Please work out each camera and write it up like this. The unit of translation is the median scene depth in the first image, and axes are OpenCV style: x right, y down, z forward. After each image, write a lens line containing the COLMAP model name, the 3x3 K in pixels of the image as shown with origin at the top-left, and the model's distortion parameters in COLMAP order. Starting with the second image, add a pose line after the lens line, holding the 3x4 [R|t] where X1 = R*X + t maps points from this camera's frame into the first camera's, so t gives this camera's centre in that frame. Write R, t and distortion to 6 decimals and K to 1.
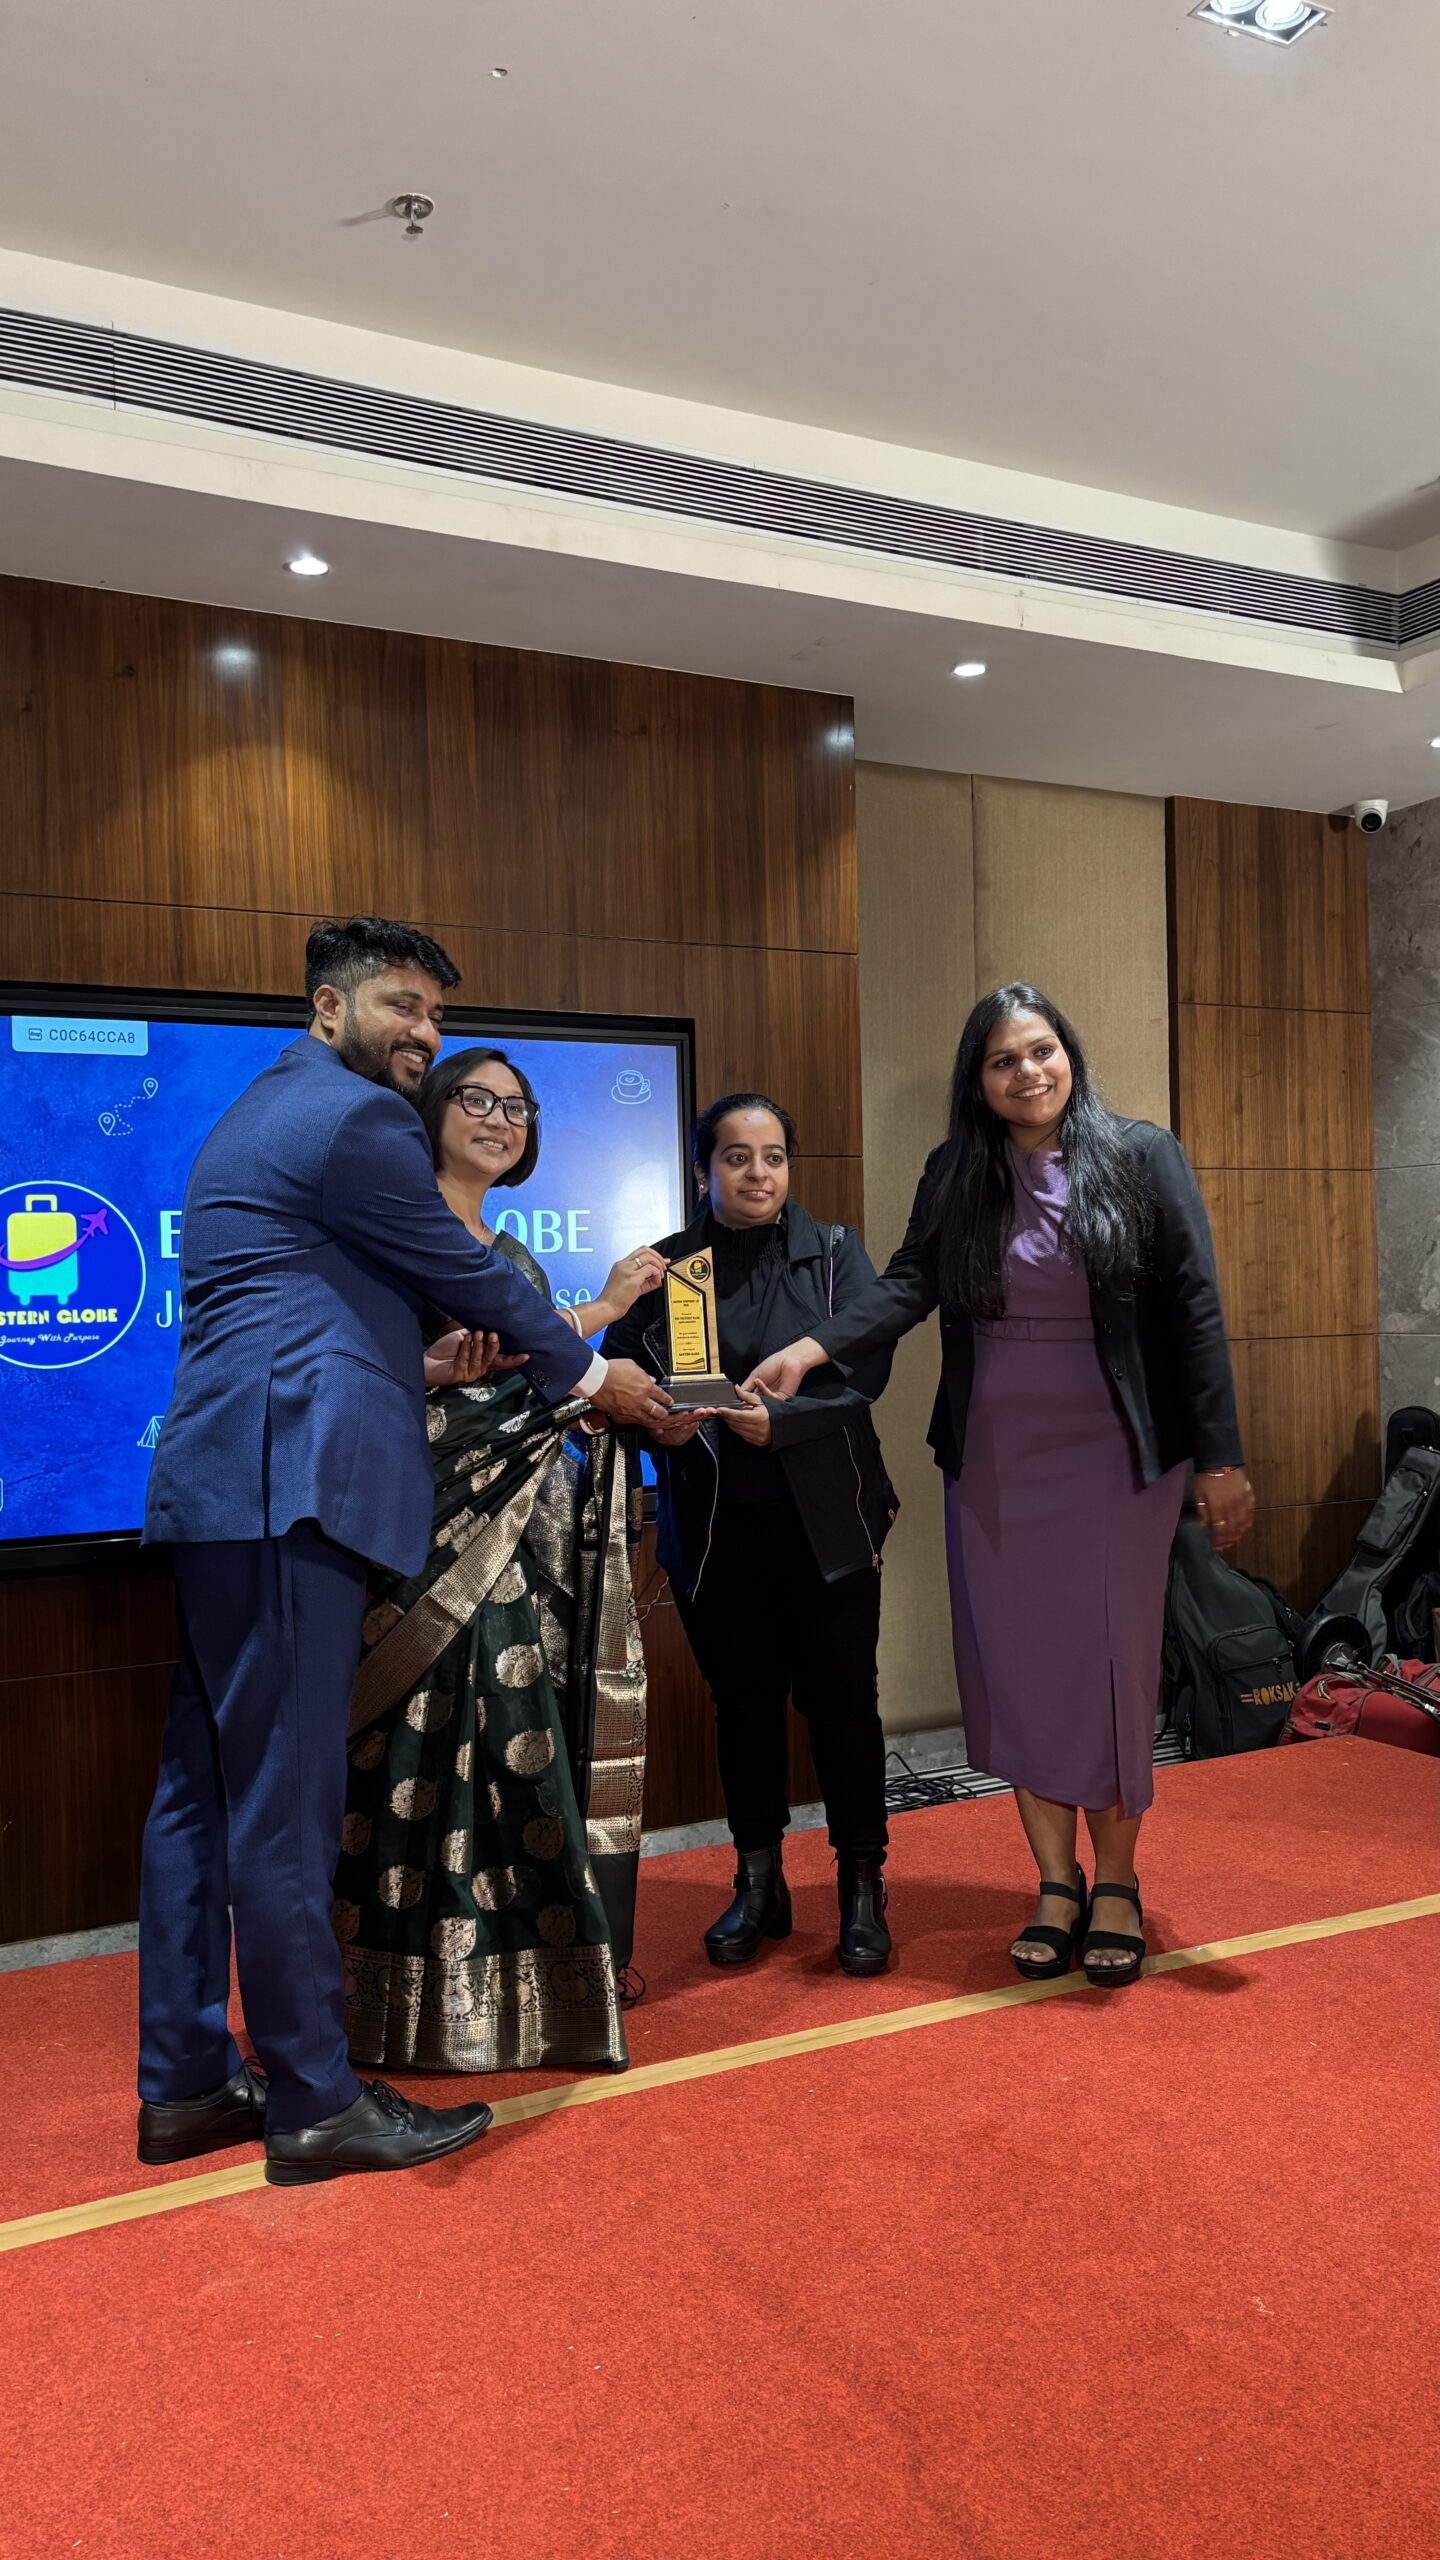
lens RADIAL K [[1947.6, 0, 713.3], [0, 1947.6, 1291.5], [0, 0, 1]] dist [0.032694, -0.045661]
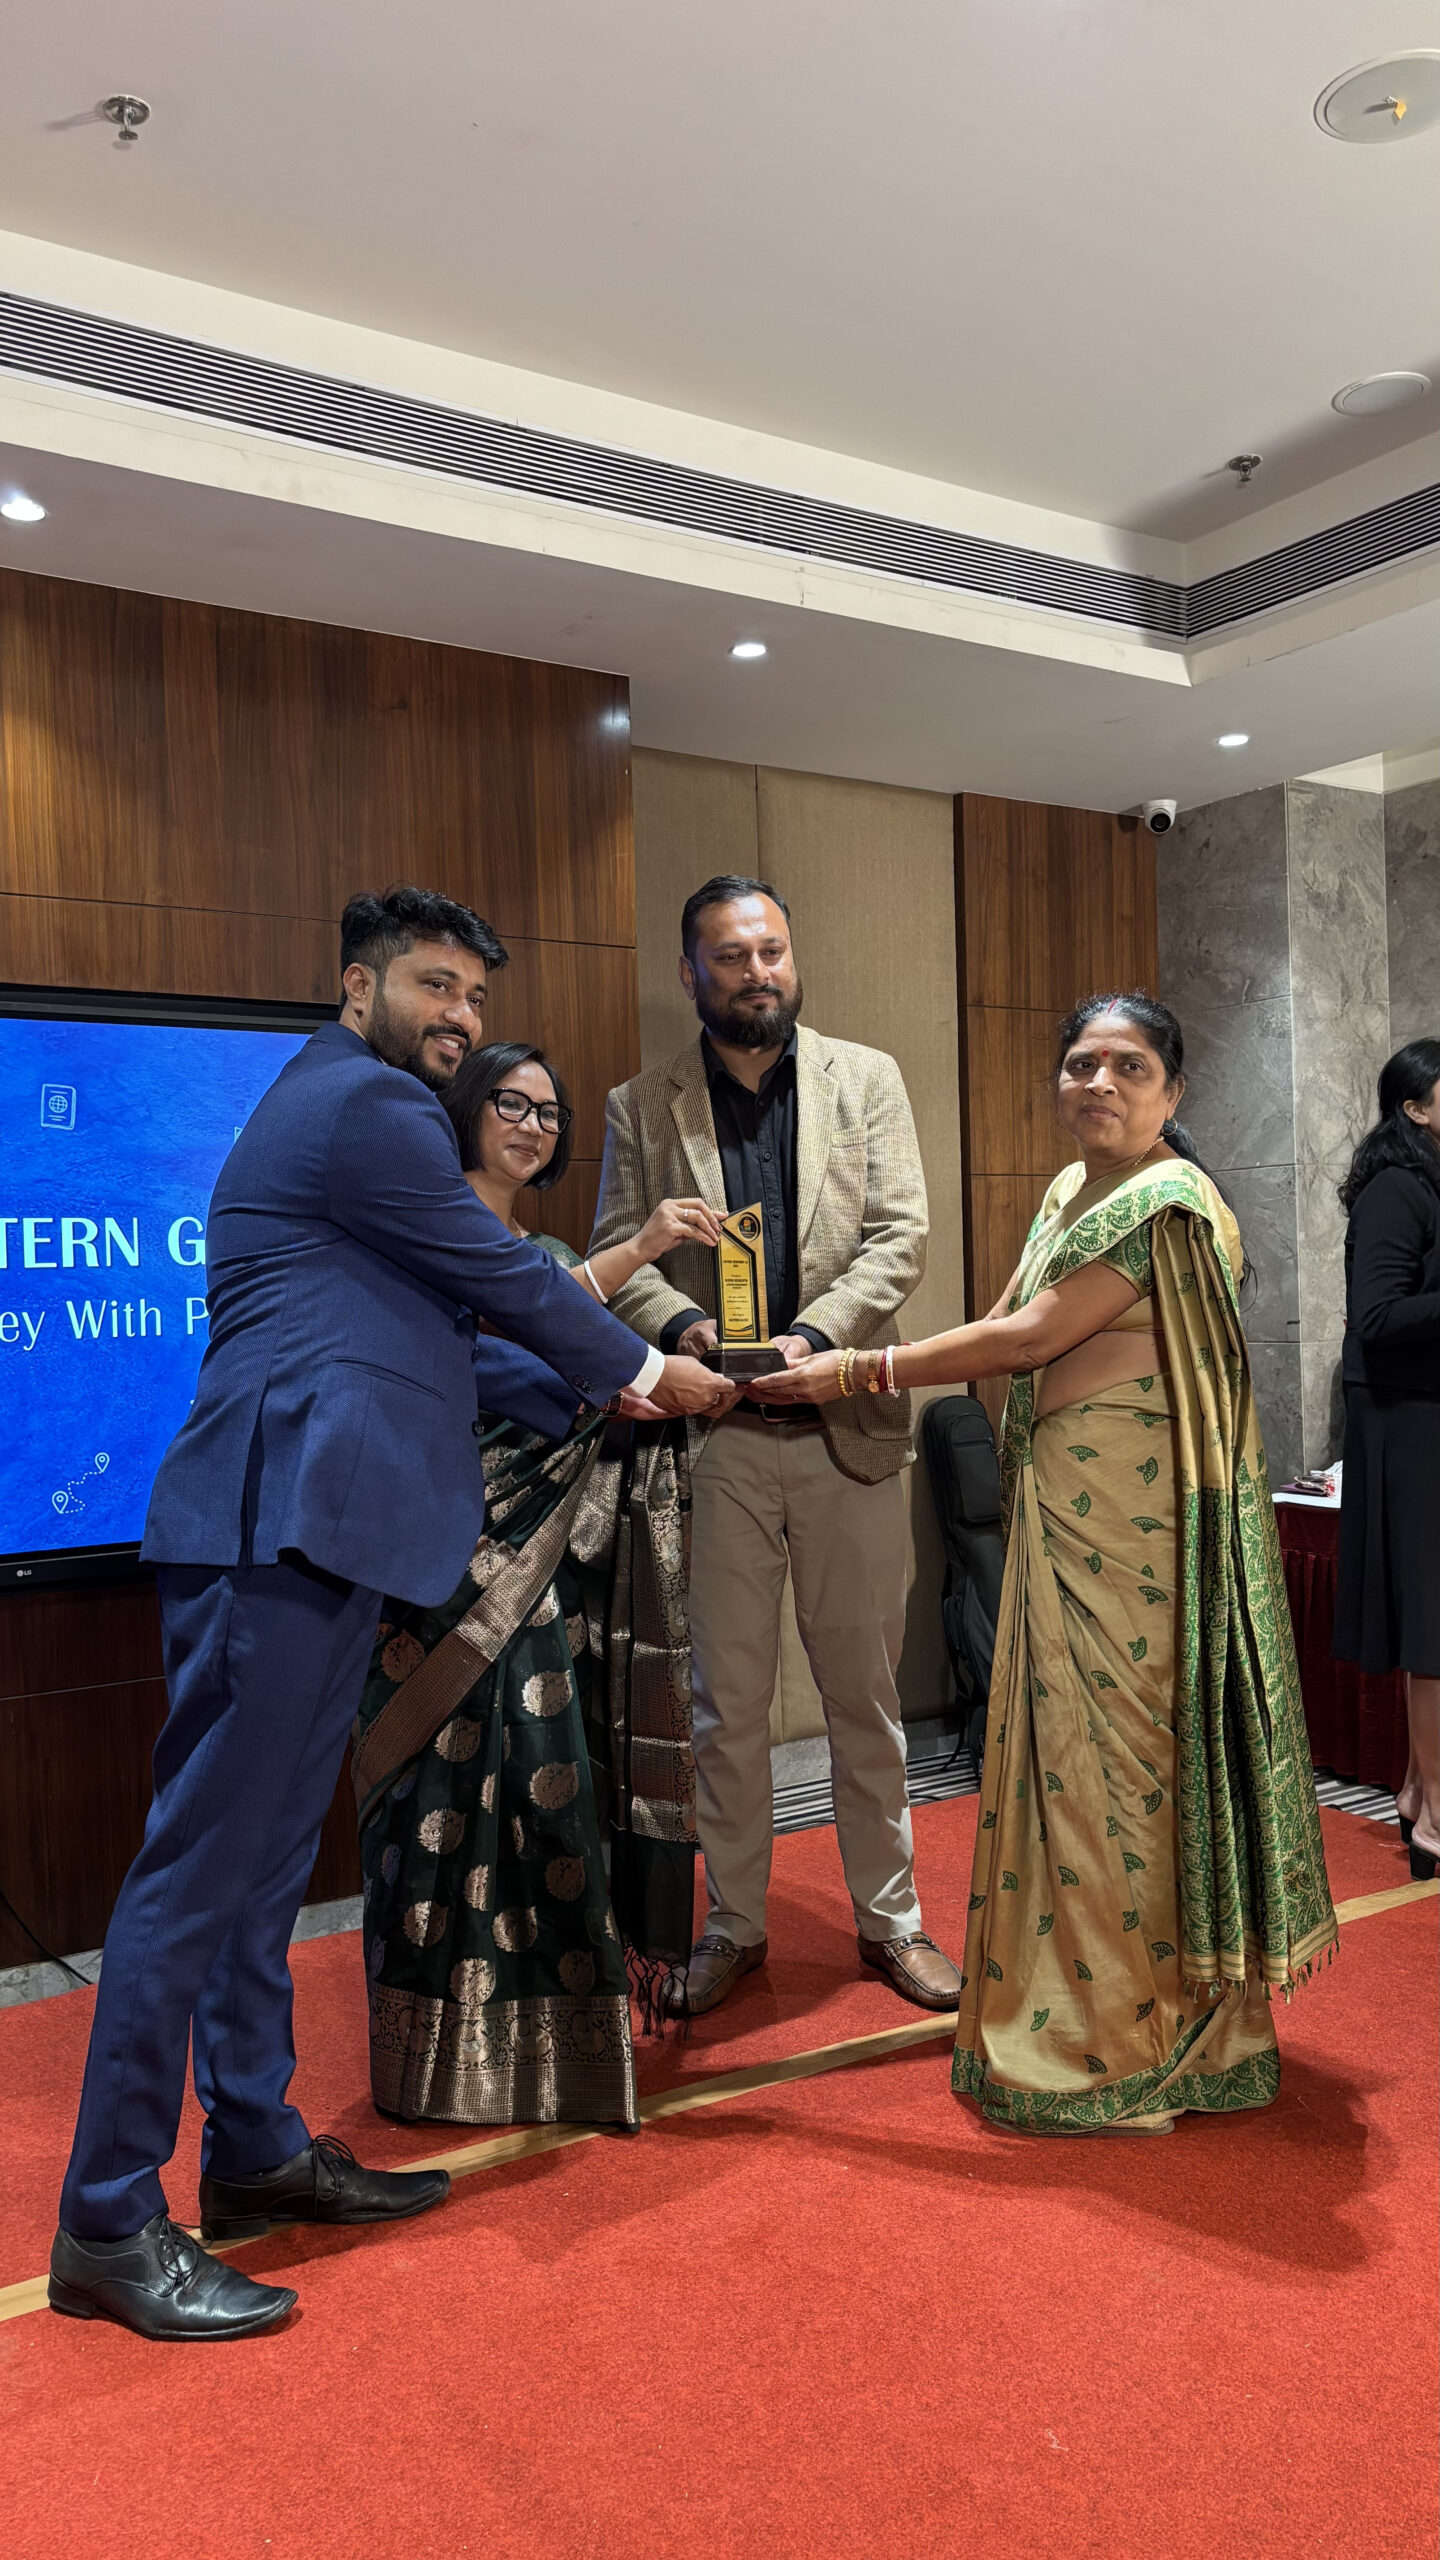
lens RADIAL K [[1947.6, 0, 696.6], [0, 1947.6, 1287.9], [0, 0, 1]] dist [0.032694, -0.045661]
pose [[0.995829, -0.004994, 0.091103, 0.017939], [0.005548, 0.999968, -0.005828, -0.001701], [-0.091071, 0.006309, 0.995824, 0.057391]]
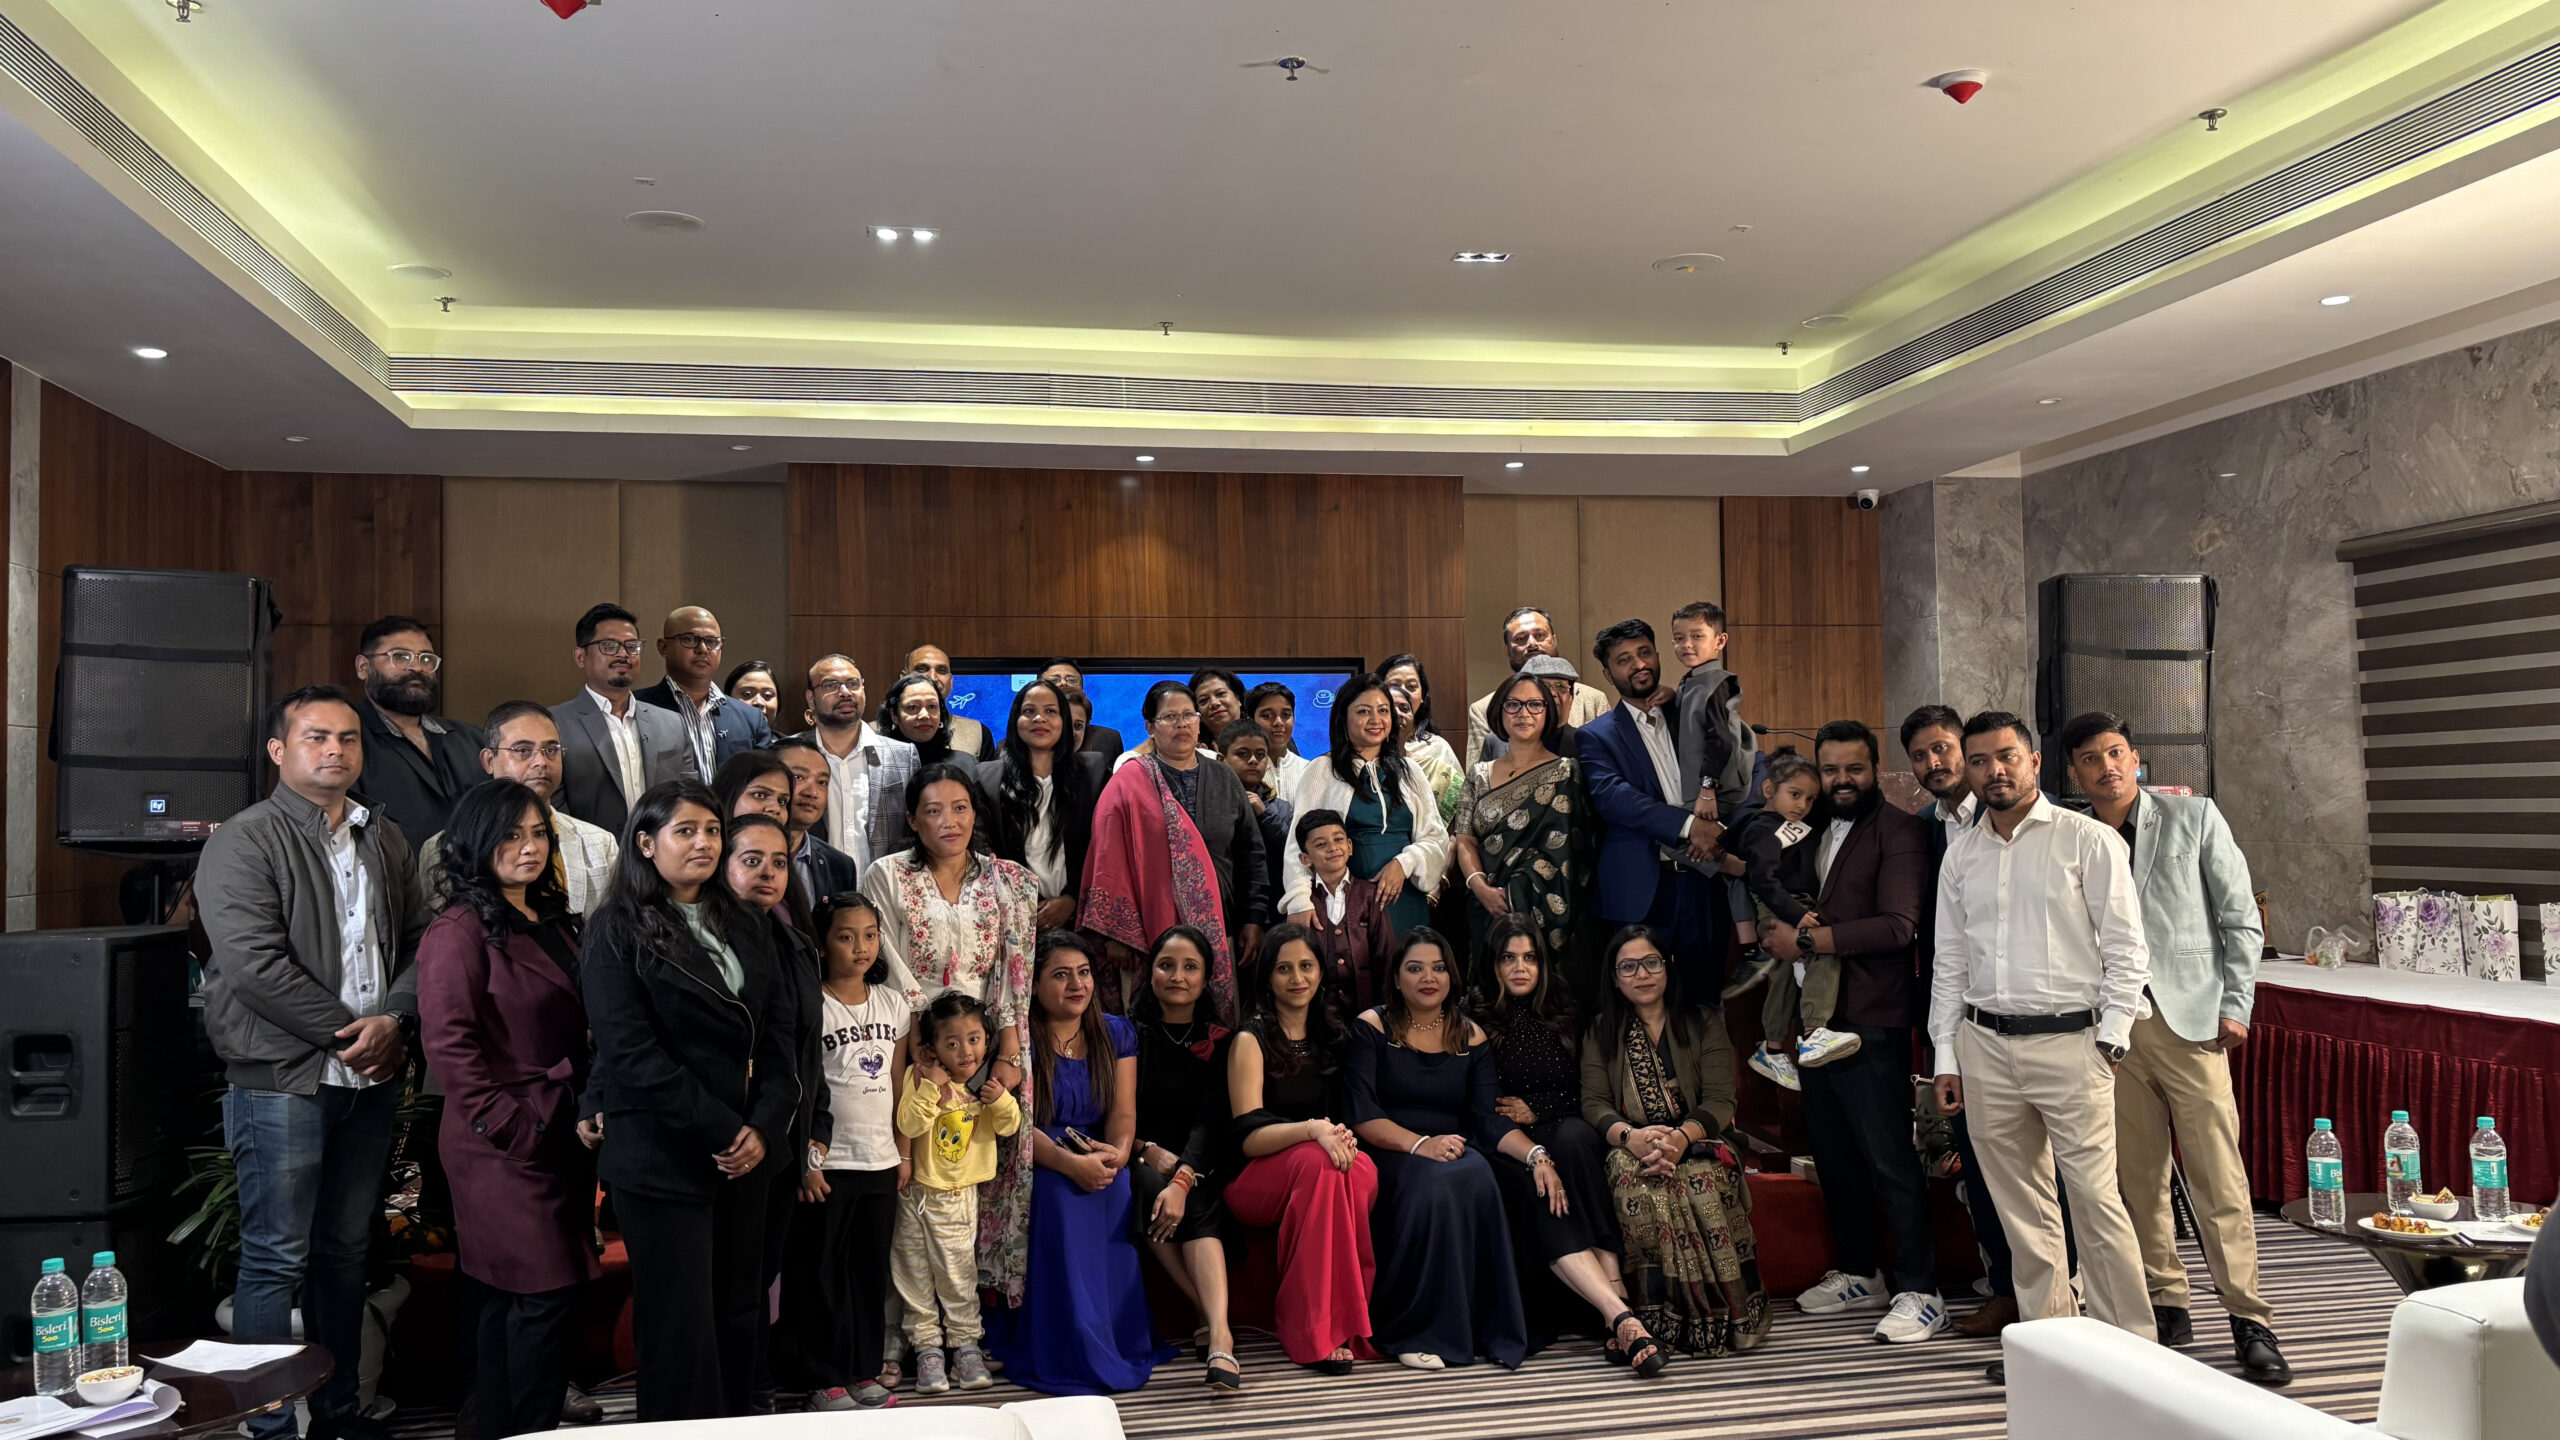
lens RADIAL K [[1947.6, 0, 1271.5], [0, 1947.6, 738.1], [0, 0, 1]] dist [0.032694, -0.045661]
pose [[0.954591, -0.003312, -0.297902, 0.471480], [-0.005989, 0.999523, -0.030304, -0.008671], [0.297860, 0.030712, 0.954115, -0.814943]]
